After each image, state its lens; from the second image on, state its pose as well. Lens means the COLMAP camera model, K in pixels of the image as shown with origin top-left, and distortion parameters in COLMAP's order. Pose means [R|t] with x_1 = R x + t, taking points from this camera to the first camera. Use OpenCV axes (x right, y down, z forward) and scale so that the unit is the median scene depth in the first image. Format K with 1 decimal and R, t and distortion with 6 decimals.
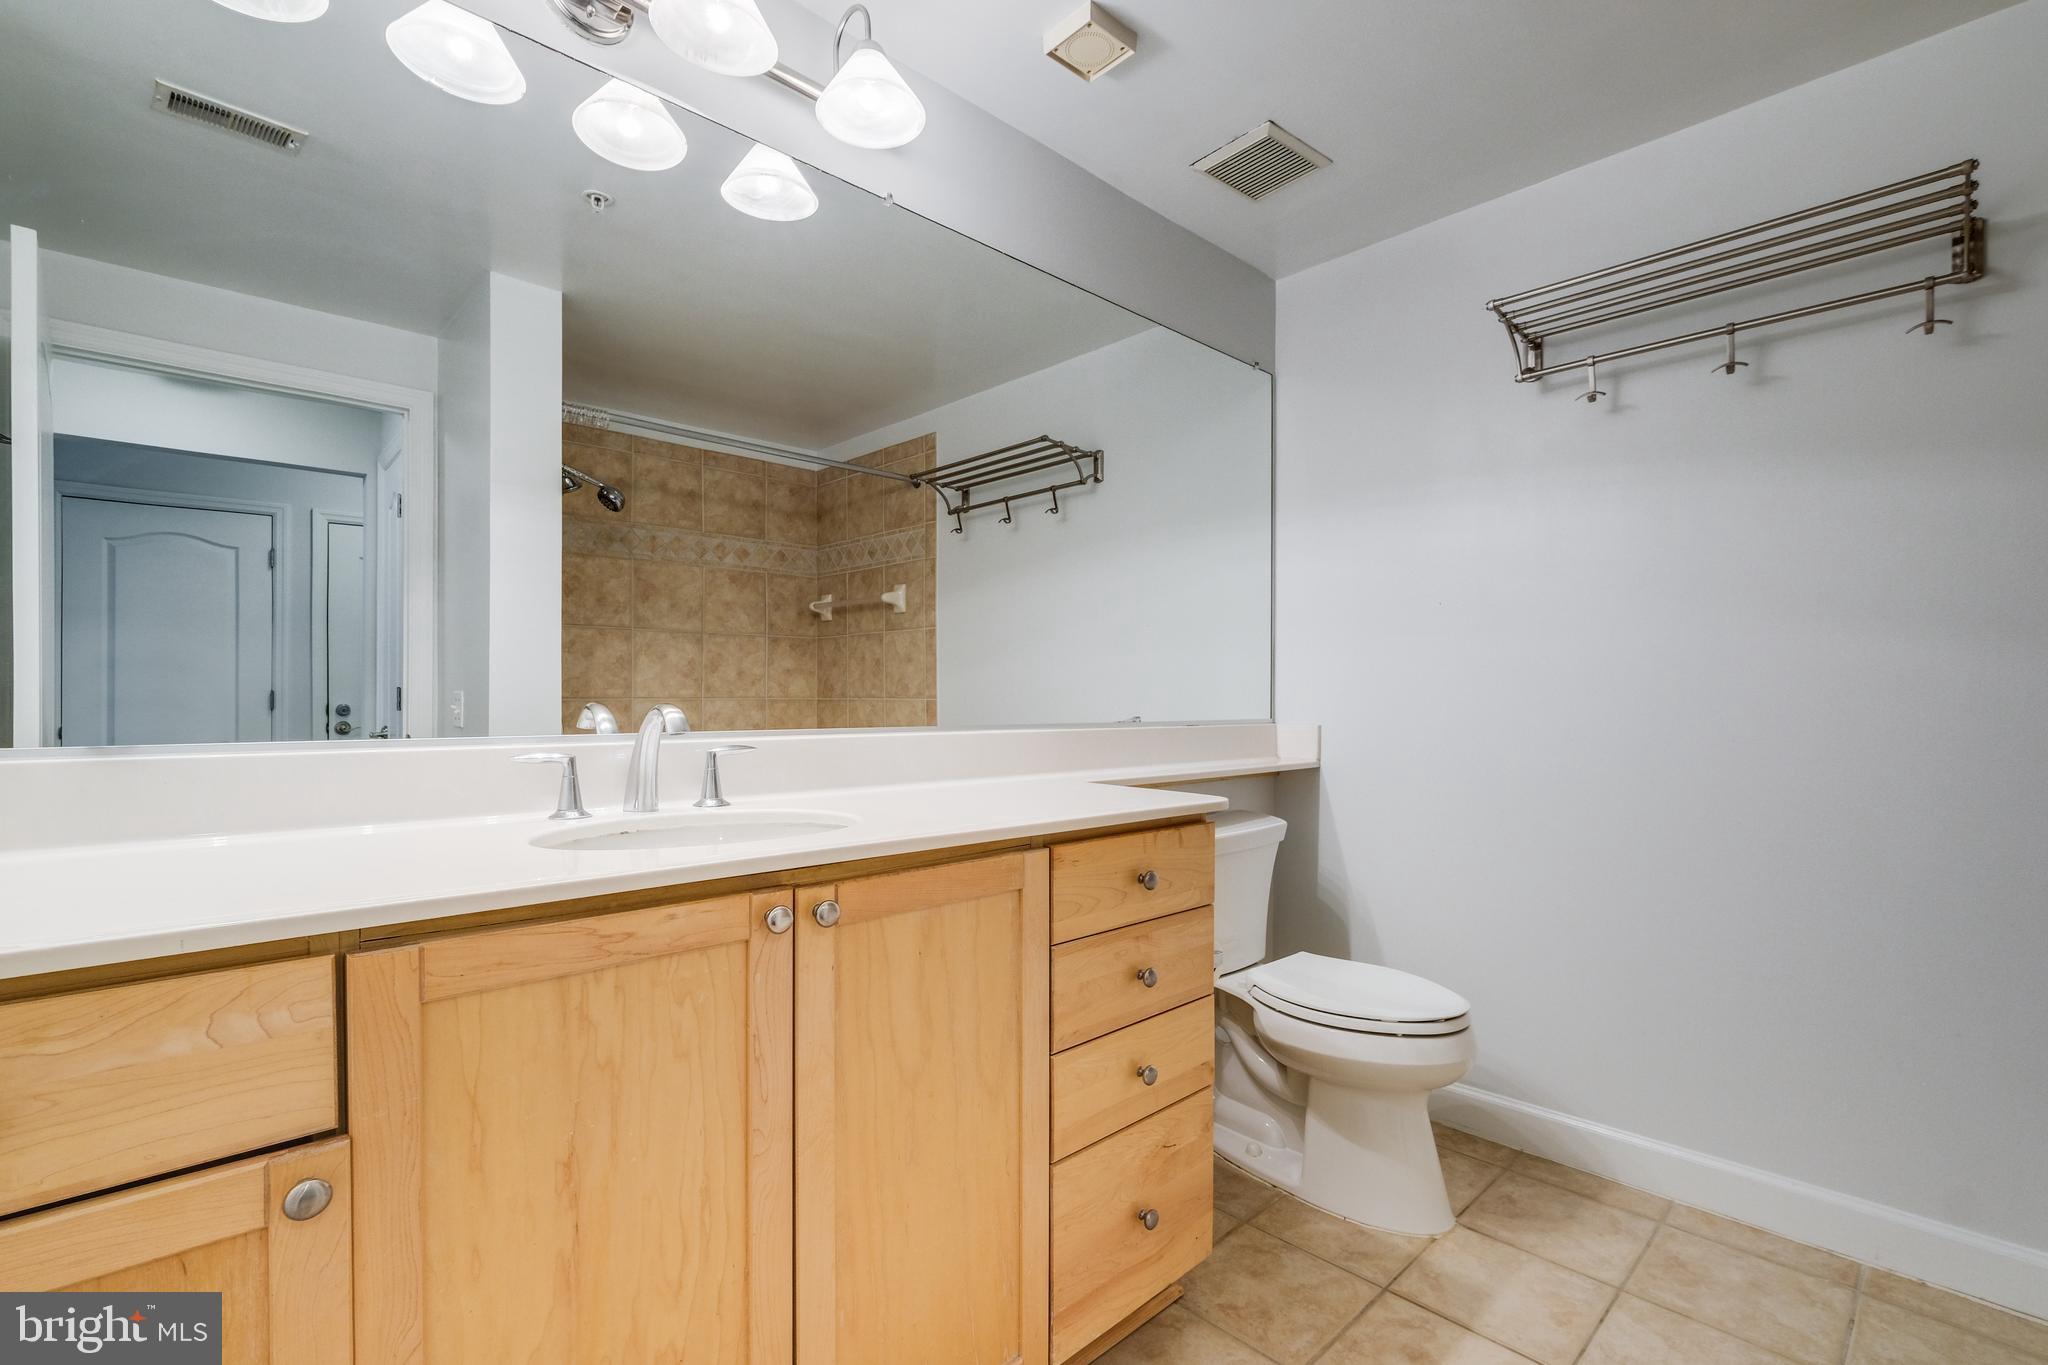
lens RADIAL K [[910.9, 0, 1056.0], [0, 910.9, 702.2], [0, 0, 1]] dist [-0.000289, -0.000351]
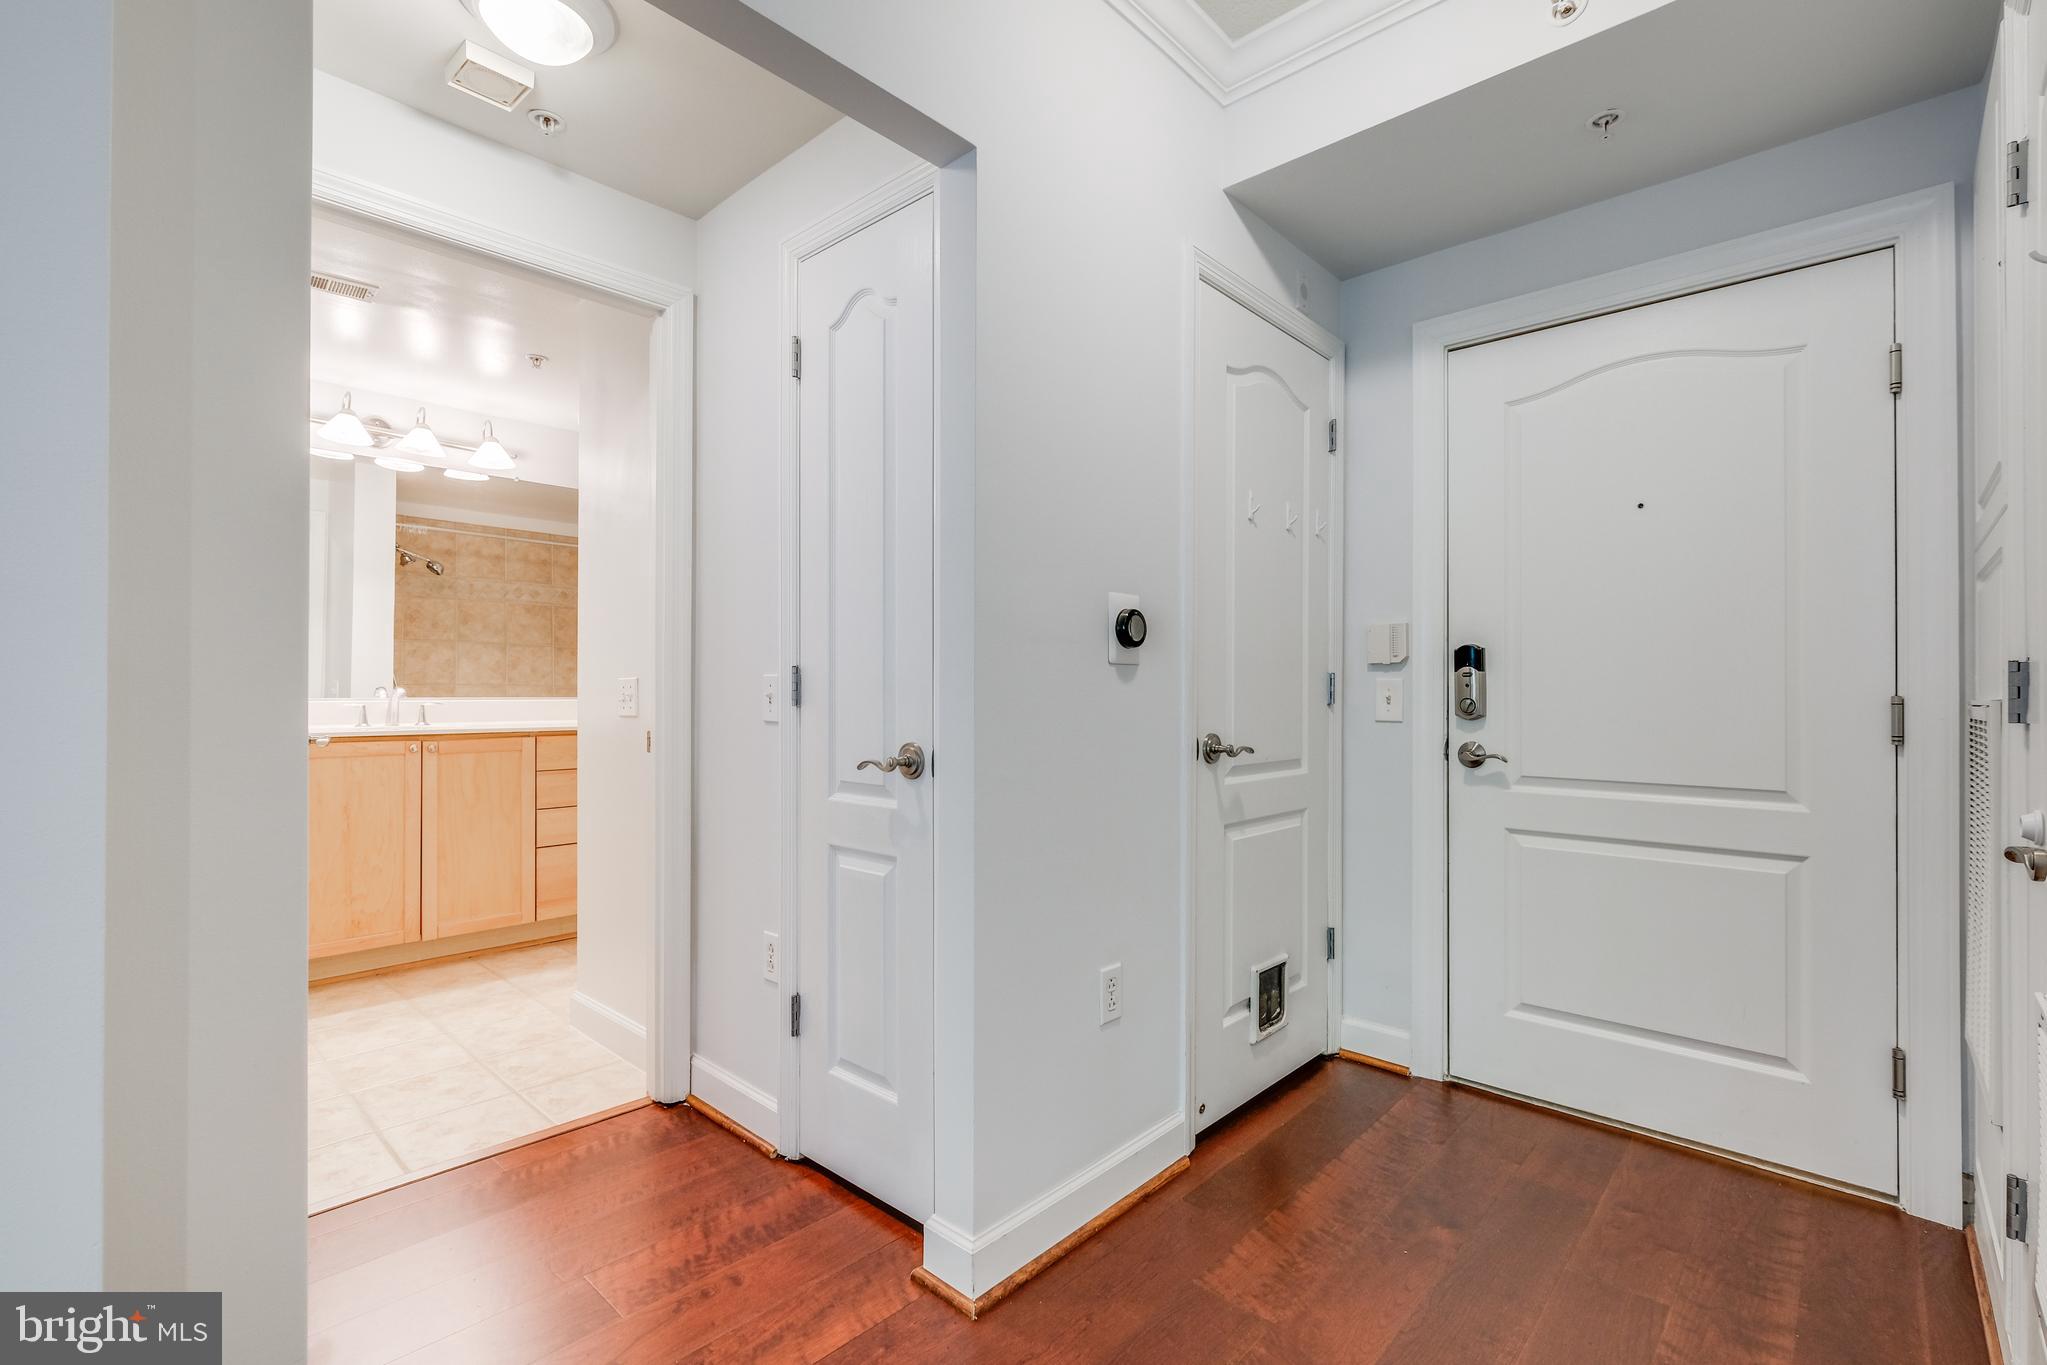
lens RADIAL K [[910.4, 0, 1072.9], [0, 910.4, 685.5], [0, 0, 1]] dist [-0.000289, -0.000351]
pose [[0.996913, 0.006693, 0.078225, 0.475752], [-0.006052, 0.999946, -0.008428, 0.002715], [-0.078277, 0.007929, 0.996900, -0.657969]]
